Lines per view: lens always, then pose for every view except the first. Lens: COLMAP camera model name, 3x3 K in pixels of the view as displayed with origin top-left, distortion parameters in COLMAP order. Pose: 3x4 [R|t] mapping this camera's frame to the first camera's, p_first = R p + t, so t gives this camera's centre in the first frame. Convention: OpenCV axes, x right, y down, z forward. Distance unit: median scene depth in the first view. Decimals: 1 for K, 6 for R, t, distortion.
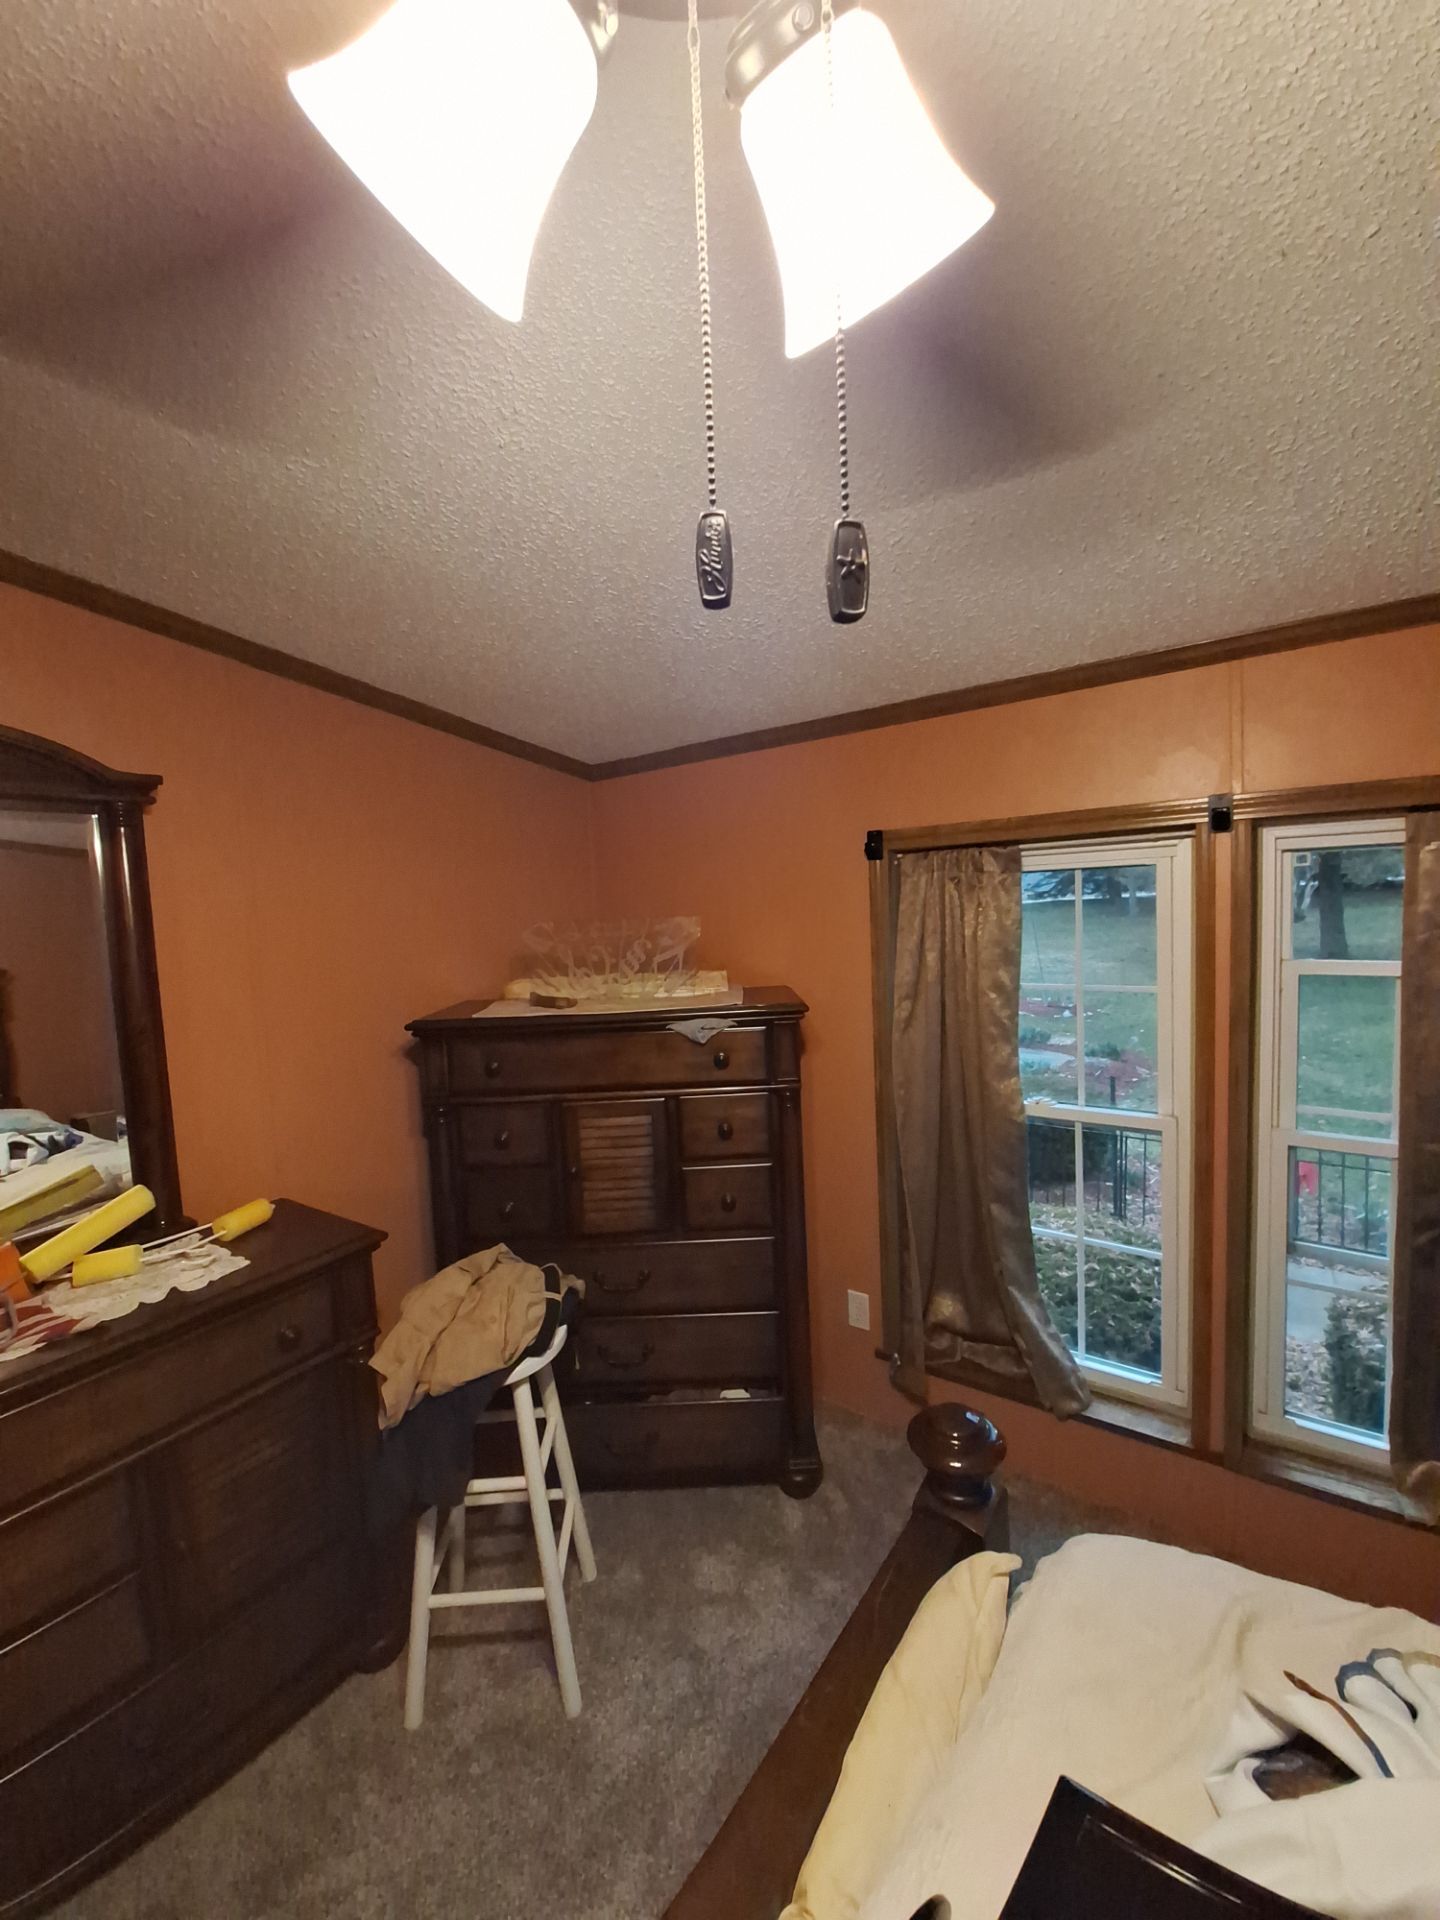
lens RADIAL K [[756.3, 0, 719.9], [0, 756.3, 952.5], [0, 0, 1]] dist [0.002405, -0.009365]
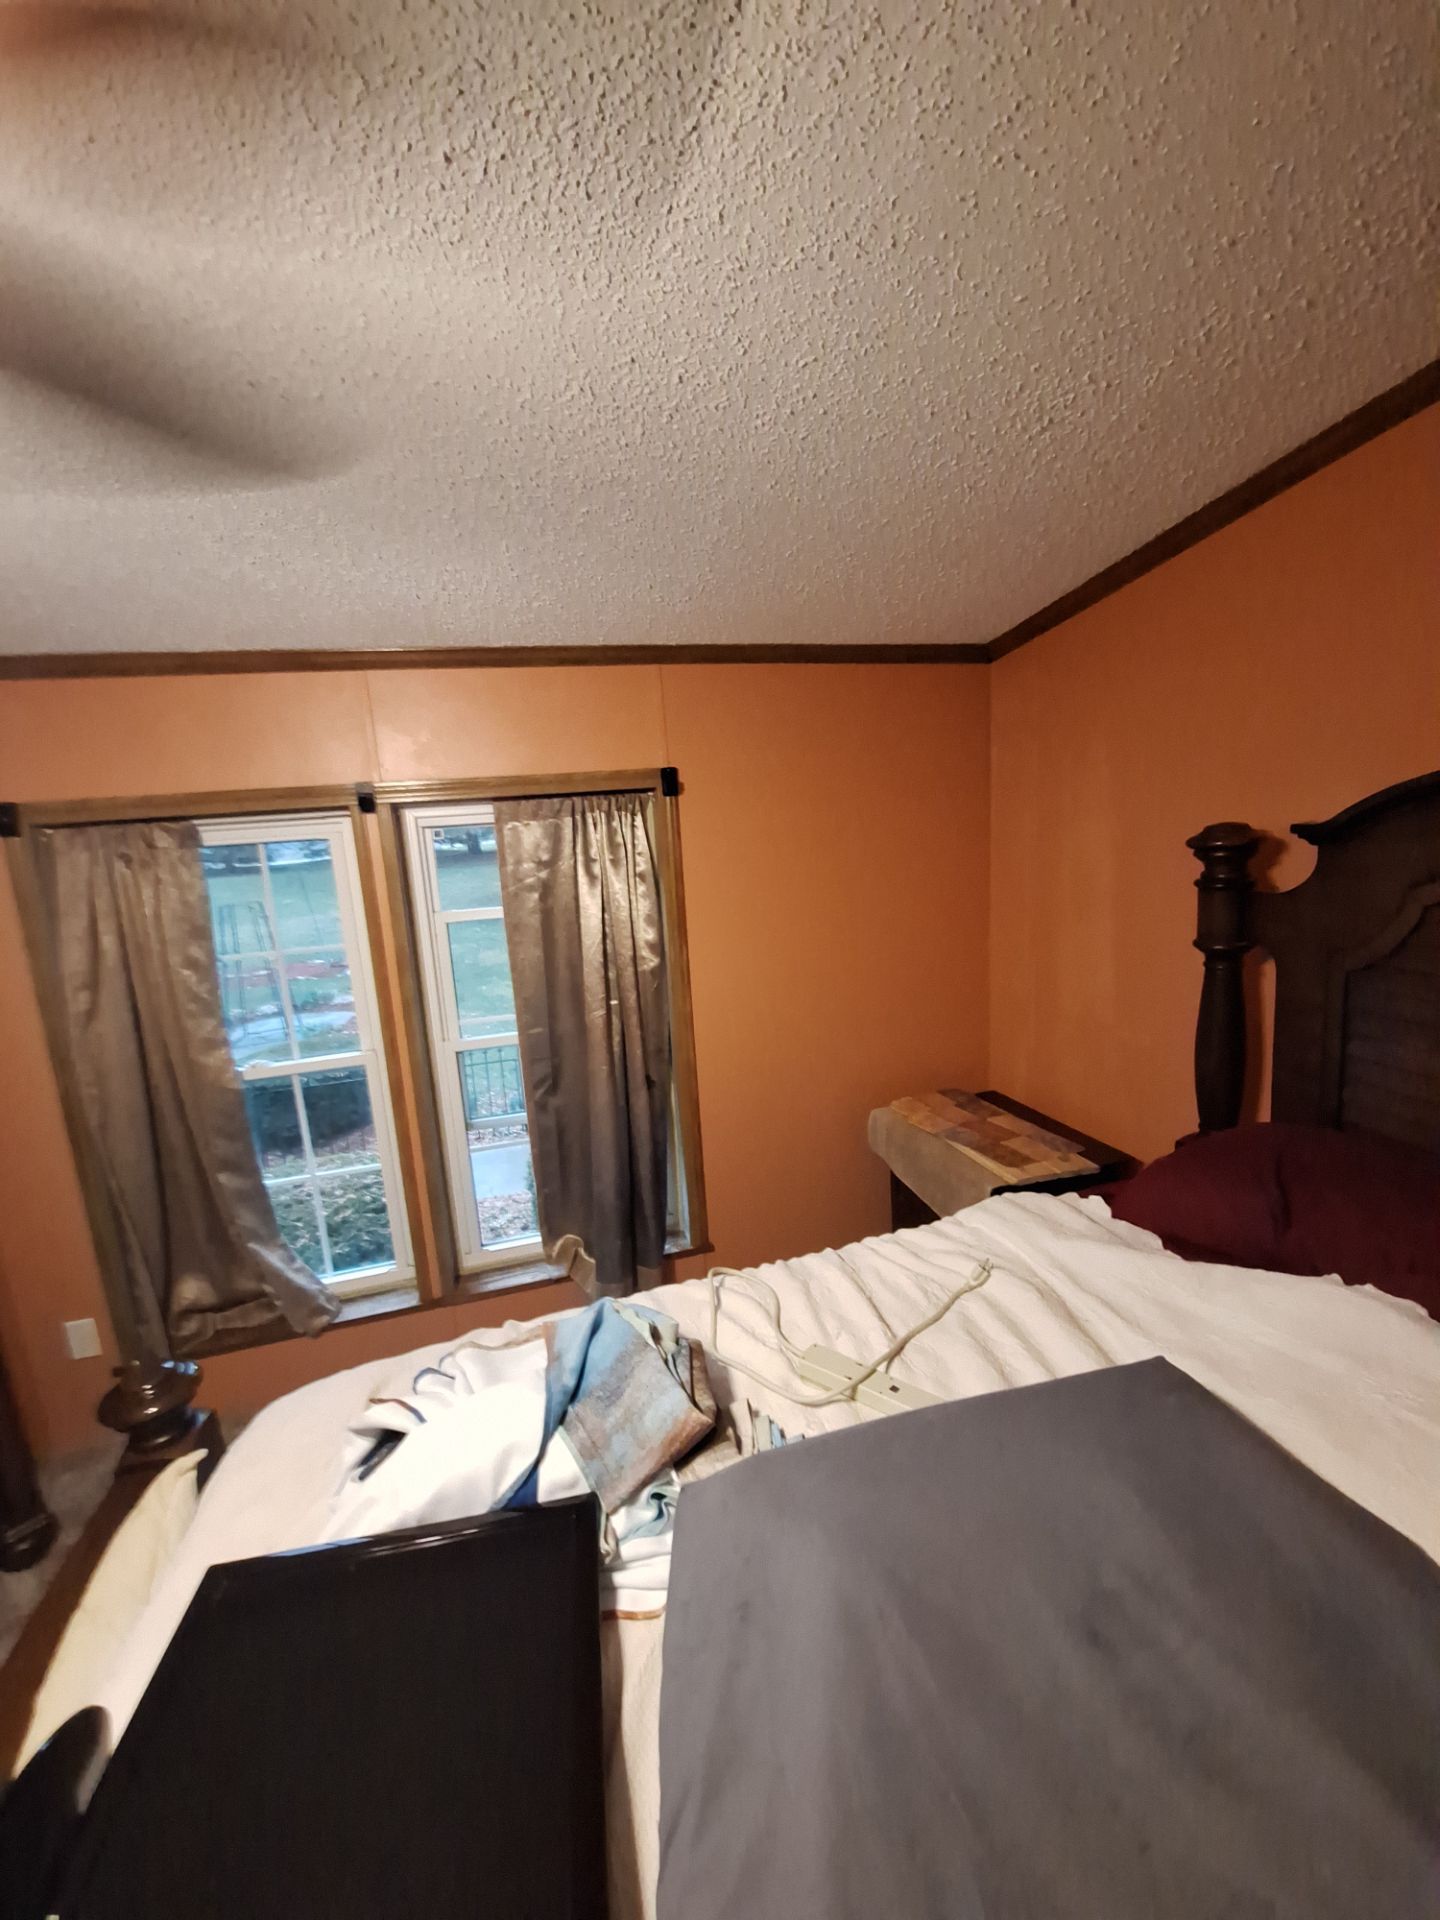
lens RADIAL K [[751.6, 0, 717.5], [0, 751.6, 951.7], [0, 0, 1]] dist [-0.002424, -0.009895]
pose [[0.634090, -0.130660, 0.762140, 0.056538], [0.086846, 0.991418, 0.097713, -0.005968], [-0.768367, 0.004230, 0.639996, -0.169656]]
